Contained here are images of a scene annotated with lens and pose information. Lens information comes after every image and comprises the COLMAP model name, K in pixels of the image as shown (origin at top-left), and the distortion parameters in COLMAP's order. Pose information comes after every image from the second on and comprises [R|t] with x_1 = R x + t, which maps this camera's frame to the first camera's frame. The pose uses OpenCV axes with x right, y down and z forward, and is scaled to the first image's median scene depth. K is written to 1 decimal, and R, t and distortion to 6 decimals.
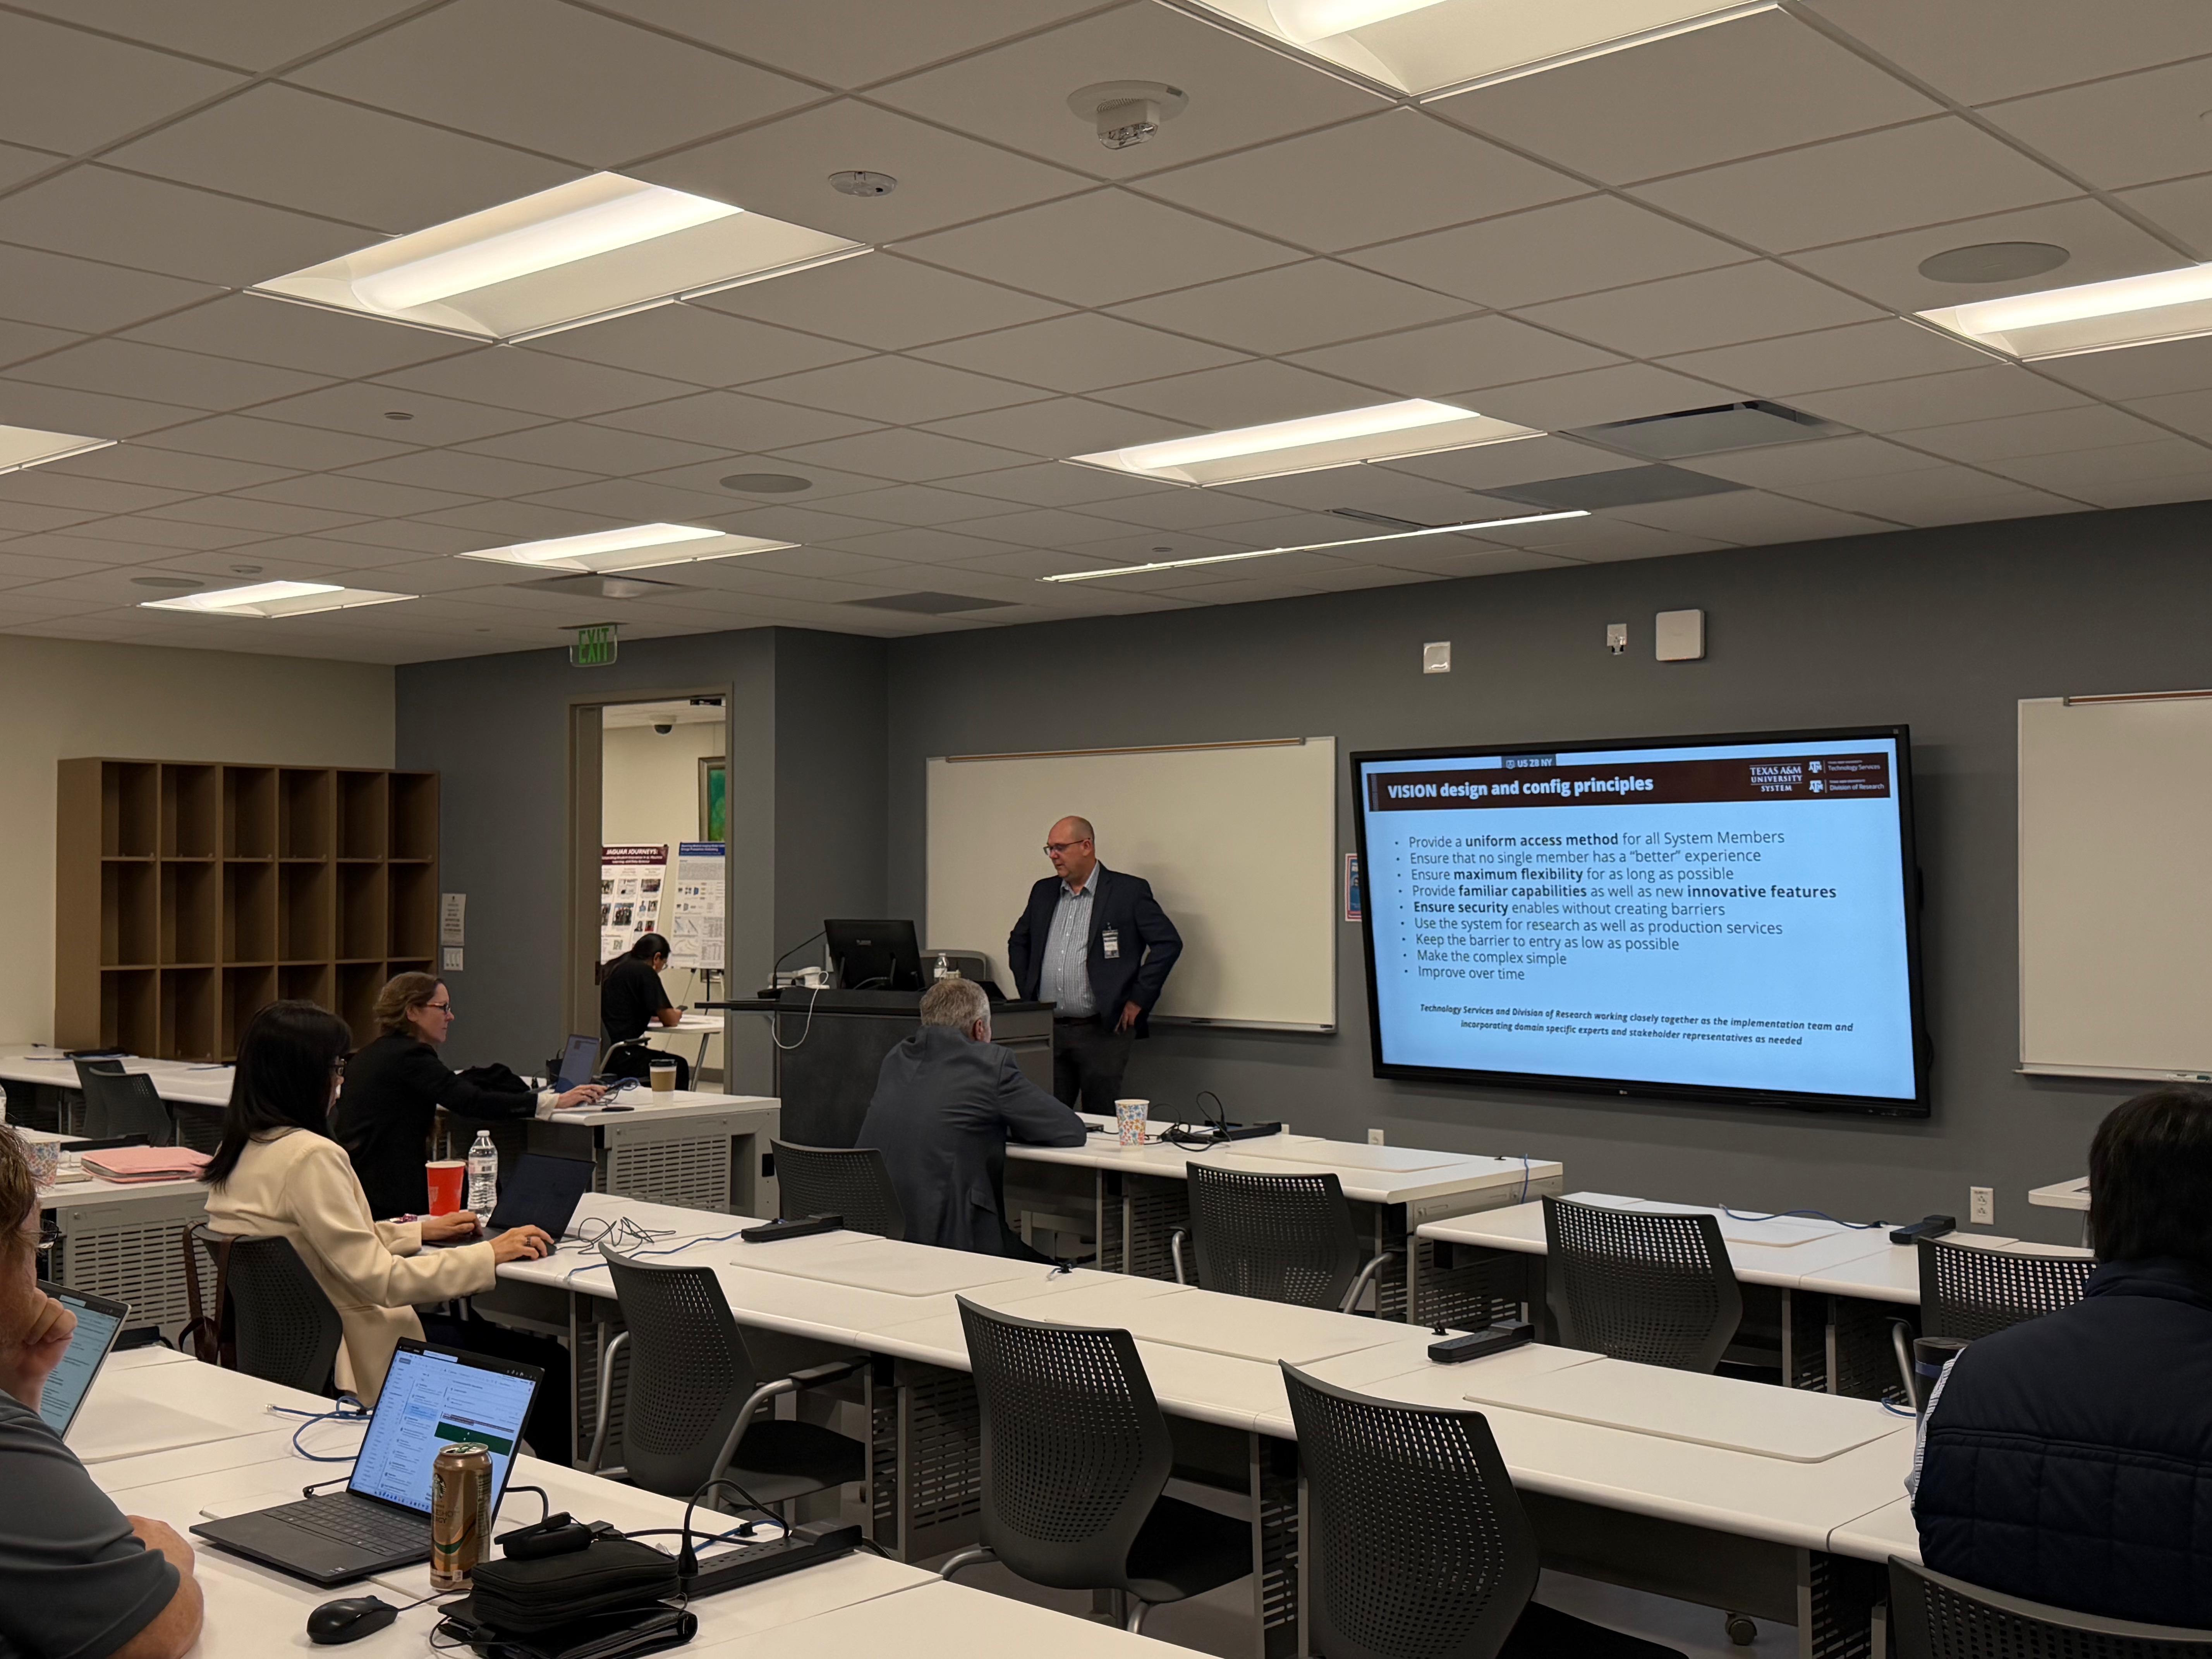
lens RADIAL K [[2327.2, 0, 1089.5], [0, 2327.2, 832.3], [0, 0, 1]] dist [0.196465, -0.434579]
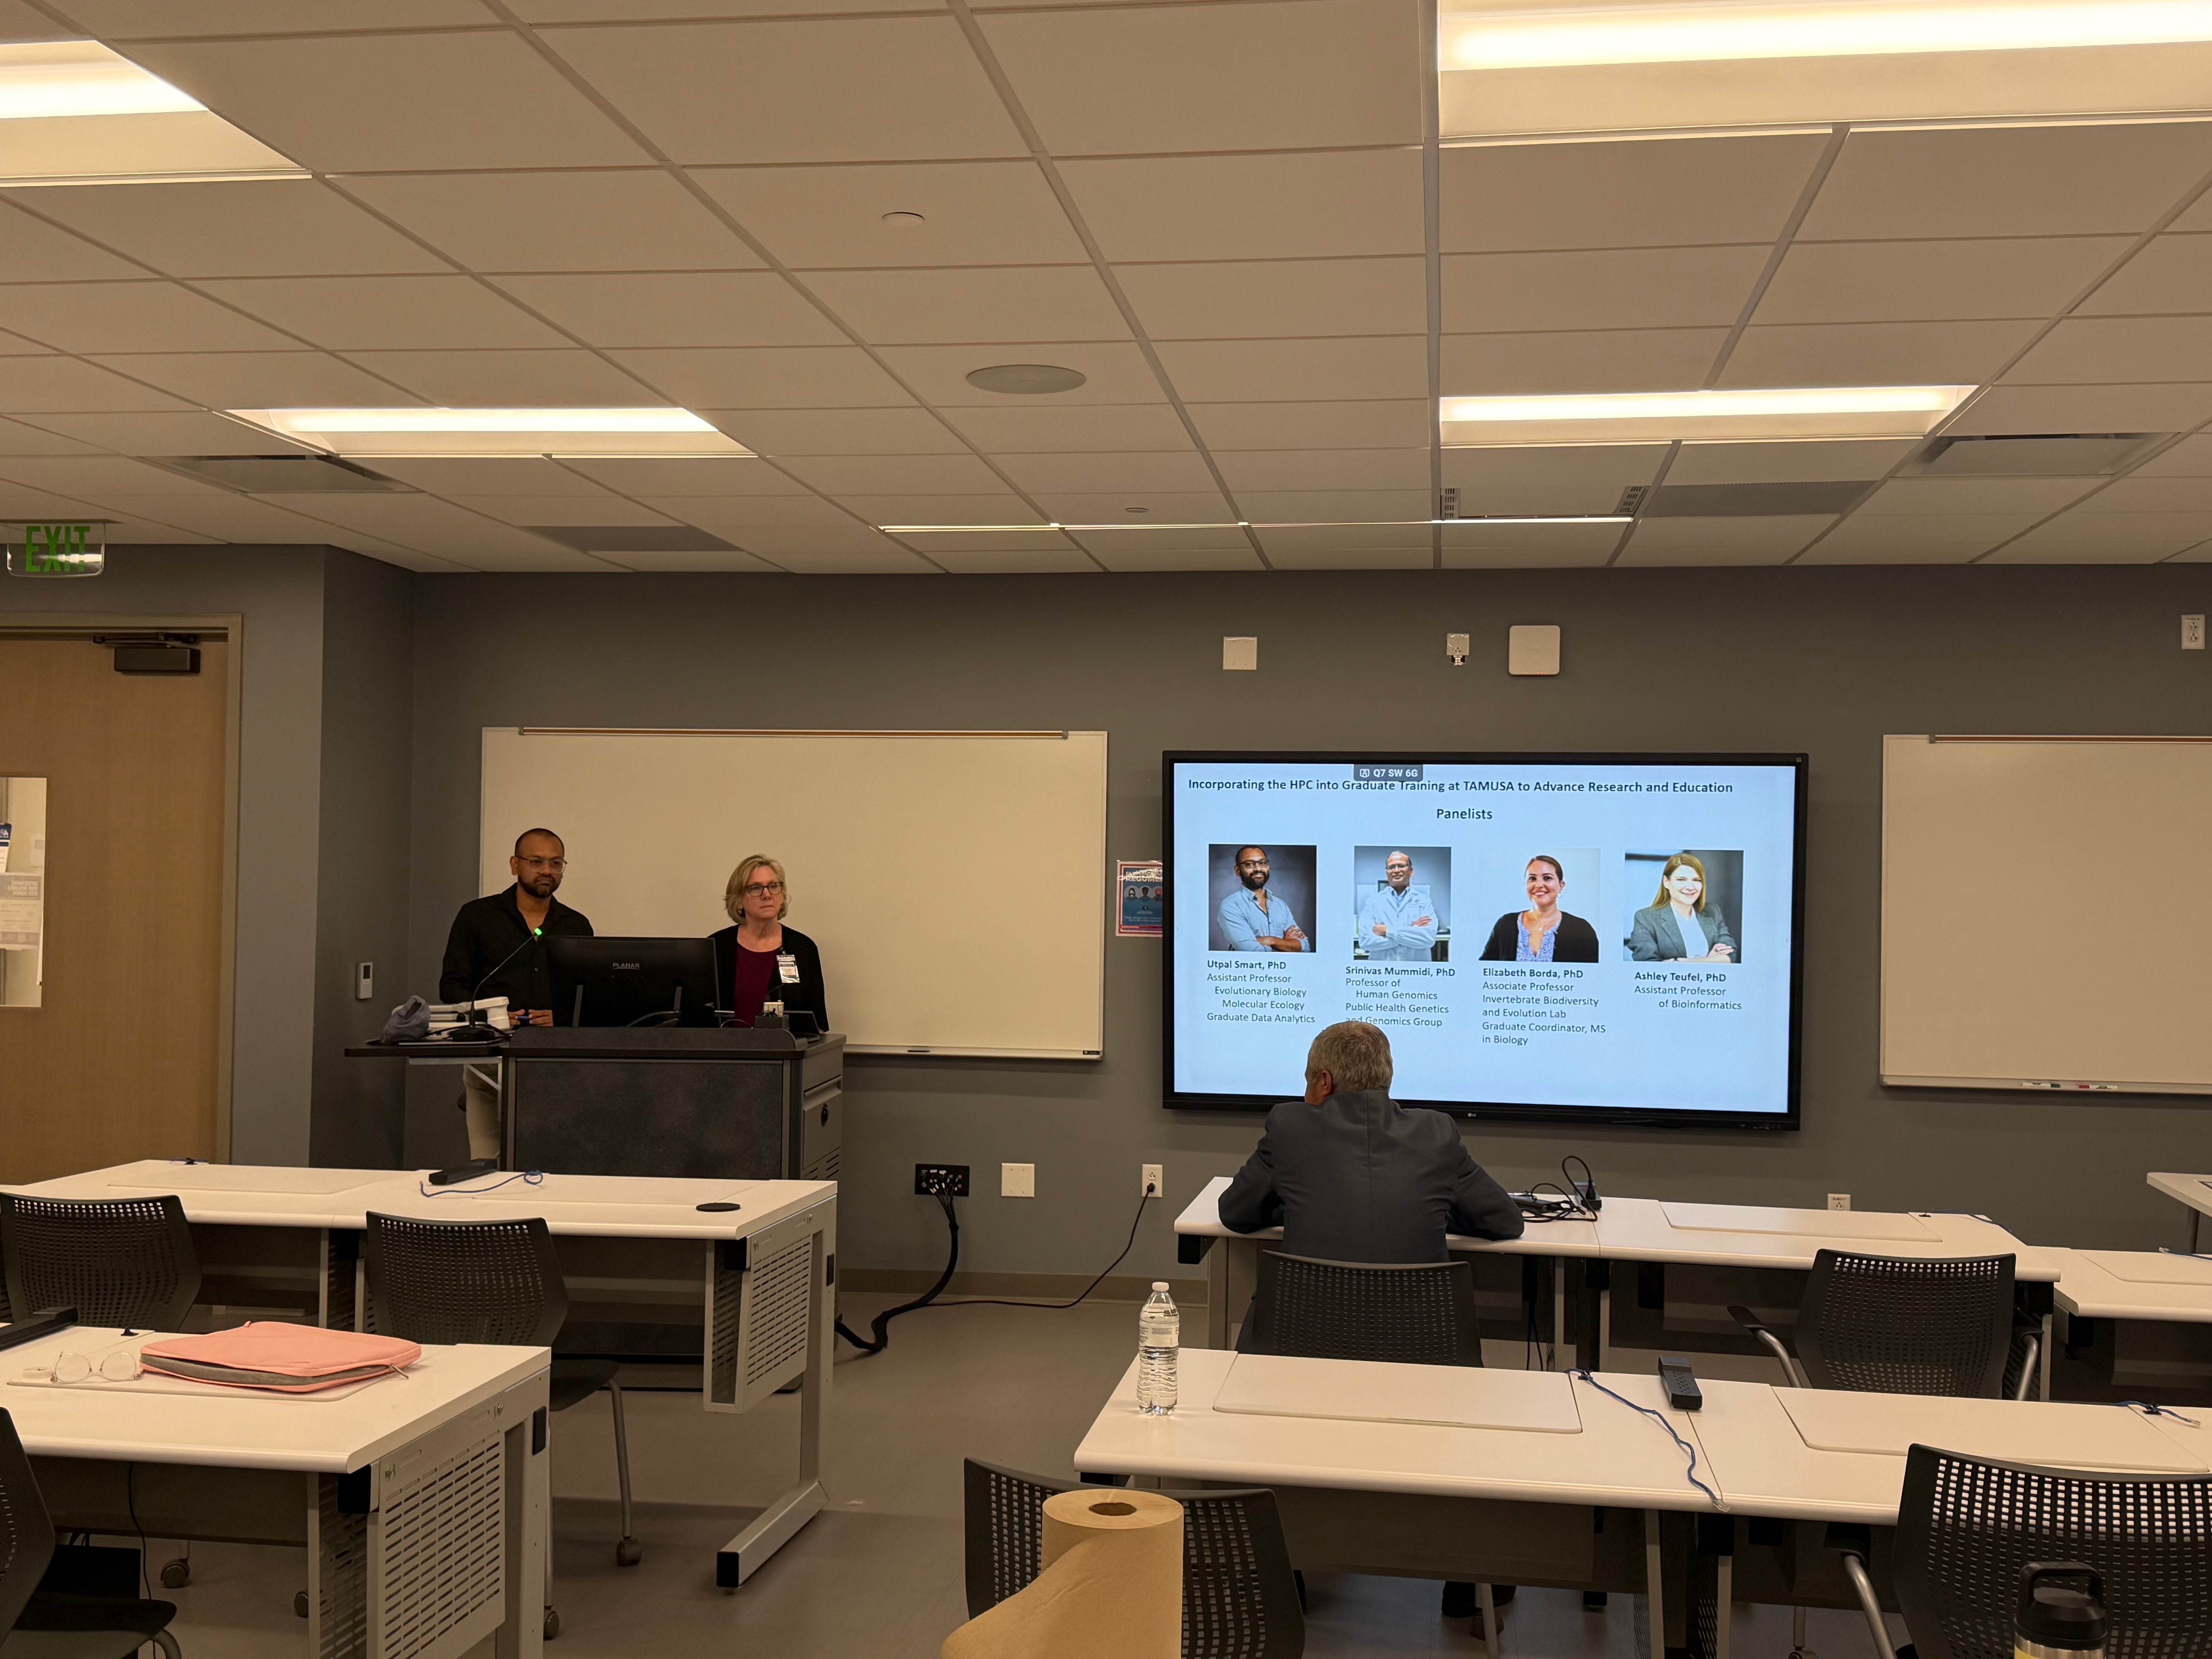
lens RADIAL K [[2297.1, 0, 1105.4], [0, 2297.1, 835.2], [0, 0, 1]] dist [0.184990, -0.365316]
pose [[0.829436, 0.021492, 0.558188, -0.475295], [-0.026545, 0.999647, 0.000955, -0.002348], [-0.557971, -0.015609, 0.829714, 0.319010]]
